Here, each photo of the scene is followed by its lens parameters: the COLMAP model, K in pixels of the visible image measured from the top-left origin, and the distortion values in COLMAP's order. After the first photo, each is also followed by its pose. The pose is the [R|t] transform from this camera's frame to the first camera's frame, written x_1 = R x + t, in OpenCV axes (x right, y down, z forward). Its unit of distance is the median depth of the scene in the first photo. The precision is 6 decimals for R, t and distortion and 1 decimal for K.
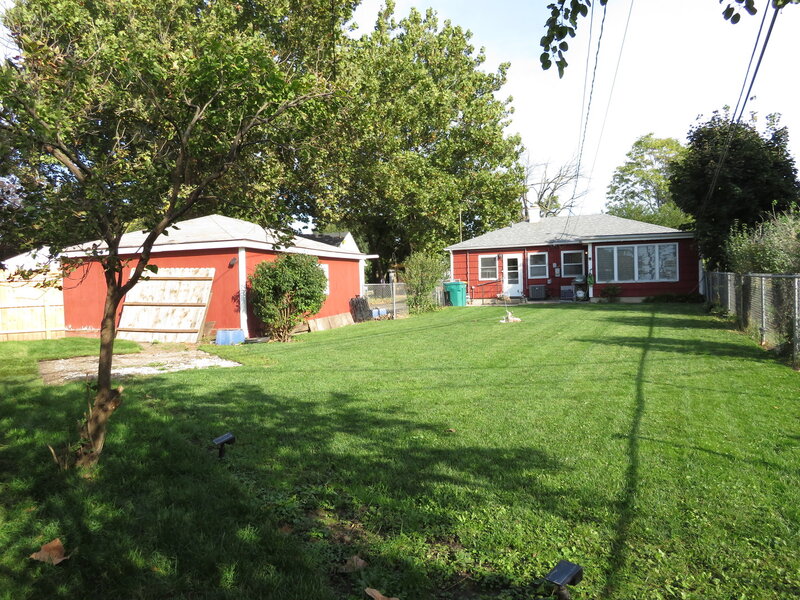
lens RADIAL K [[573.2, 0, 399.8], [0, 573.2, 299.5], [0, 0, 1]] dist [-0.002750, 0.007283]
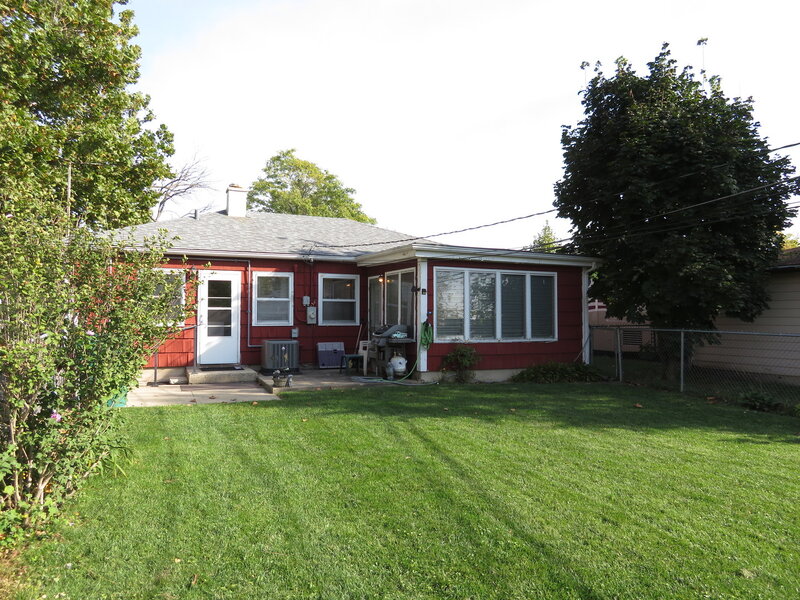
lens RADIAL K [[573.2, 0, 400.7], [0, 573.2, 304.2], [0, 0, 1]] dist [-0.002750, 0.007283]
pose [[0.733784, 0.051061, 0.677461, -0.007857], [-0.011404, 0.997957, -0.062866, -0.025850], [-0.679287, 0.038404, 0.732867, 0.570877]]
